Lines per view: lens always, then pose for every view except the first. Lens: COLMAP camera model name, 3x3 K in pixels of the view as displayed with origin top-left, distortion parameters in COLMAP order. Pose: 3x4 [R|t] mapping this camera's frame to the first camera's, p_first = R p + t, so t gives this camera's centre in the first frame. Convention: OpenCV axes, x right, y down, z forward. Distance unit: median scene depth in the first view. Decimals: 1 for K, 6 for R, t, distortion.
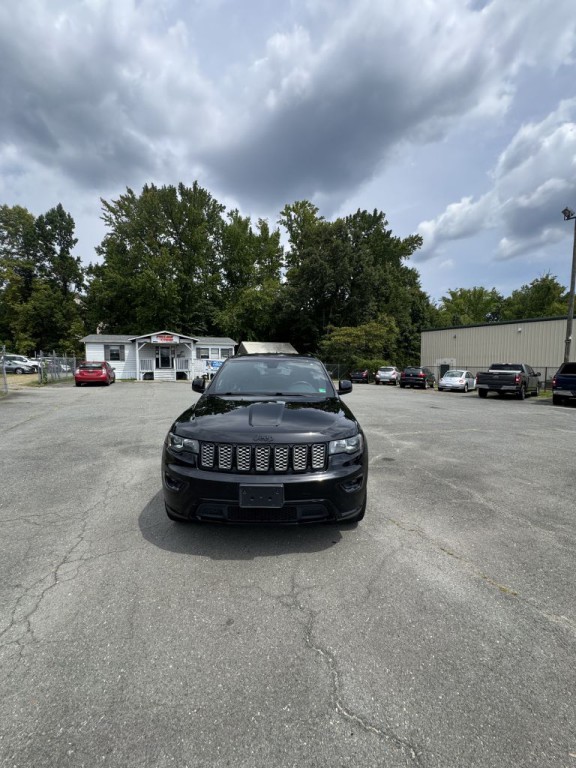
lens RADIAL K [[308.0, 0, 287.1], [0, 308.0, 374.2], [0, 0, 1]] dist [-0.002316, -0.000396]
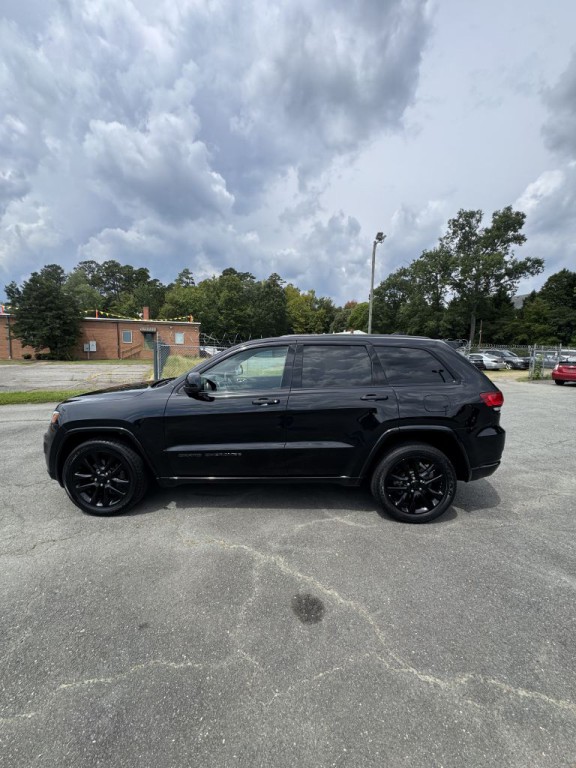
lens RADIAL K [[308.0, 0, 288.9], [0, 308.0, 376.1], [0, 0, 1]] dist [-0.002316, -0.000396]
pose [[-0.028983, 0.068161, -0.997253, 0.067778], [-0.049706, 0.996340, 0.069543, -0.002361], [0.998343, 0.051585, -0.025489, 0.097508]]
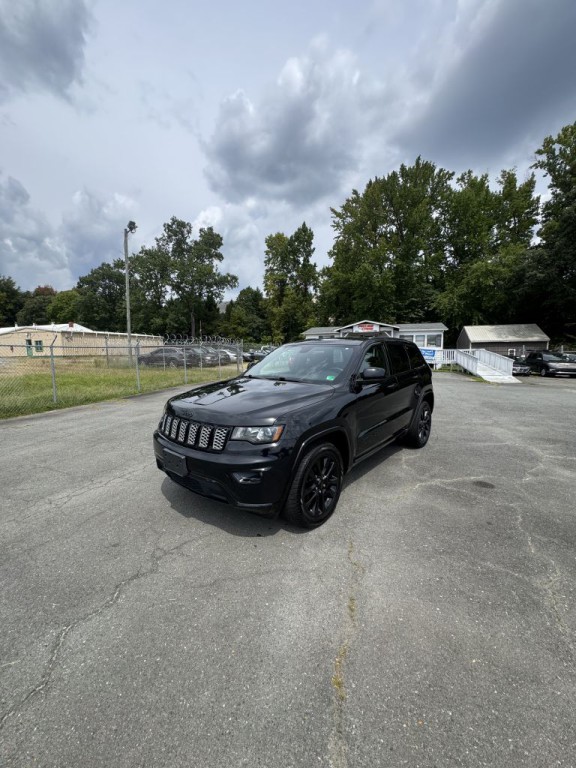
lens RADIAL K [[308.0, 0, 286.6], [0, 308.0, 373.9], [0, 0, 1]] dist [-0.002316, -0.000396]
pose [[0.754776, 0.040430, -0.654736, 0.043716], [-0.017390, 0.998981, 0.041640, 0.000526], [0.655752, -0.020044, 0.754710, 0.018741]]
